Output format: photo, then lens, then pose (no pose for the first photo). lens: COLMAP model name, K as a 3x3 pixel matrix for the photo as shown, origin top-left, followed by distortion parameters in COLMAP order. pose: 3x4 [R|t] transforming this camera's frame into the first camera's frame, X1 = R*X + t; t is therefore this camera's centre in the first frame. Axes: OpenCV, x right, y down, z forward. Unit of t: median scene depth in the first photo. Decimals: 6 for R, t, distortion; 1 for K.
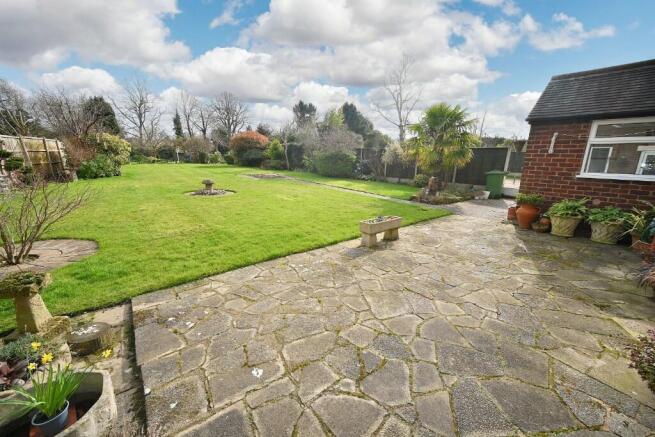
lens RADIAL K [[259.2, 0, 326.3], [0, 259.2, 208.1], [0, 0, 1]] dist [-0.000809, -0.000099]
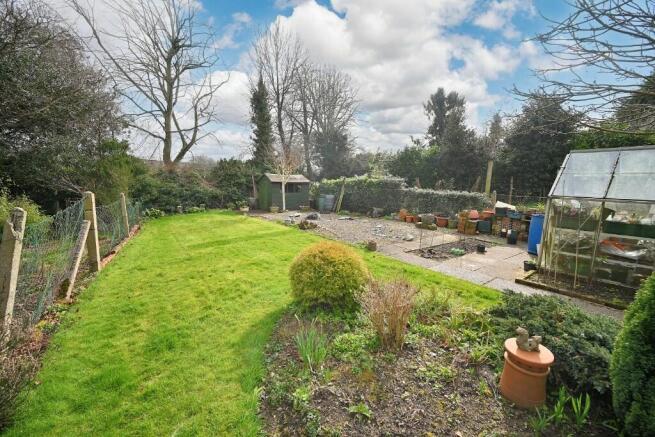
lens RADIAL K [[256.9, 0, 324.8], [0, 256.9, 214.9], [0, 0, 1]] dist [0.001330, -0.000010]
pose [[0.999823, 0.000083, -0.018835, -0.930182], [-0.001273, 0.998000, -0.063197, -0.278753], [0.018793, 0.063210, 0.997823, 1.237763]]
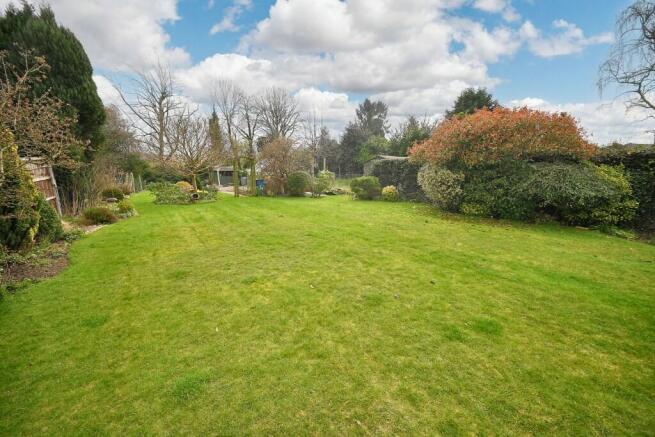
lens RADIAL K [[256.9, 0, 324.8], [0, 256.9, 214.9], [0, 0, 1]] dist [0.001330, -0.000010]
pose [[0.998766, -0.005376, -0.049373, -0.513278], [0.004313, 0.999757, -0.021624, -0.168395], [0.049477, 0.021384, 0.998546, 0.706403]]
